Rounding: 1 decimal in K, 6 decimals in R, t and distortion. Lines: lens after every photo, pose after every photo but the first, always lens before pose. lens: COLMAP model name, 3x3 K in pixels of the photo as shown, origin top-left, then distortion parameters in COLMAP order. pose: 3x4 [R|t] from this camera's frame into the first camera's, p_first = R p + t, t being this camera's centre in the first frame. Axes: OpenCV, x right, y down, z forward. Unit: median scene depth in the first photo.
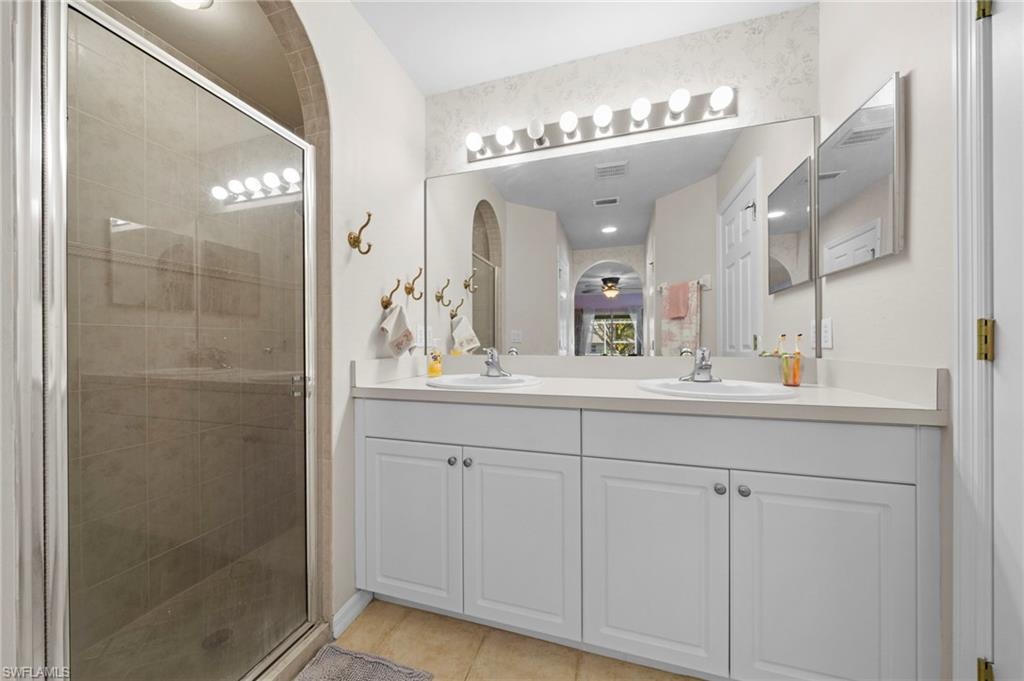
lens RADIAL K [[350.3, 0, 514.6], [0, 350.3, 339.0], [0, 0, 1]] dist [-0.000942, 0.000307]
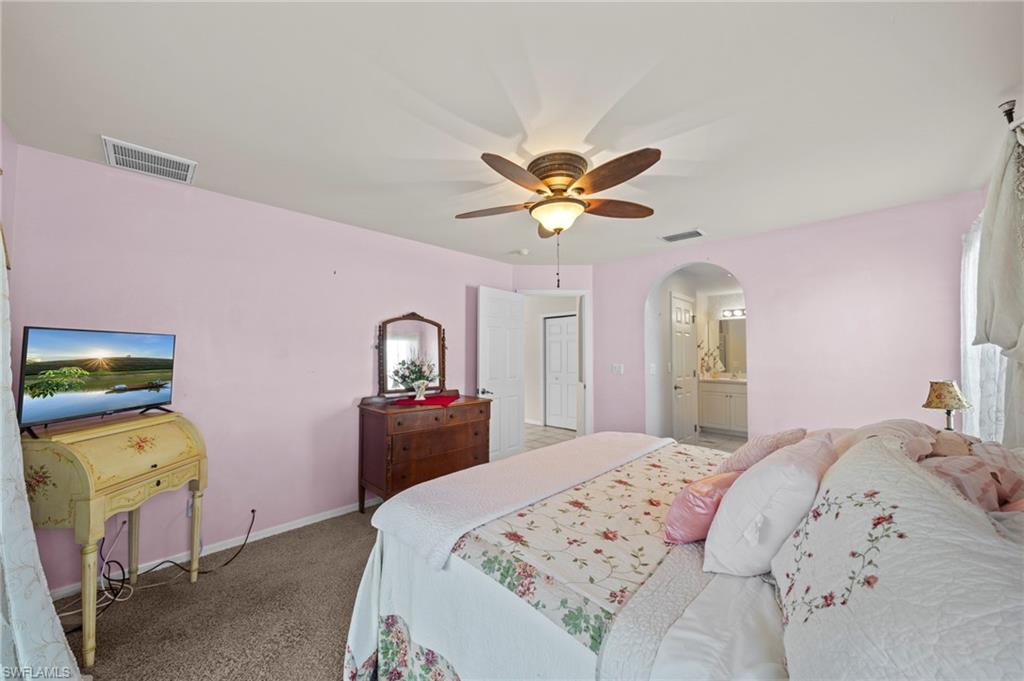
lens RADIAL K [[350.3, 0, 514.0], [0, 350.3, 341.2], [0, 0, 1]] dist [-0.000942, 0.000307]
pose [[0.861319, -0.006515, -0.508024, -0.168591], [-0.005806, 0.999726, -0.022664, -0.182011], [0.508032, 0.022471, 0.861045, -3.200131]]
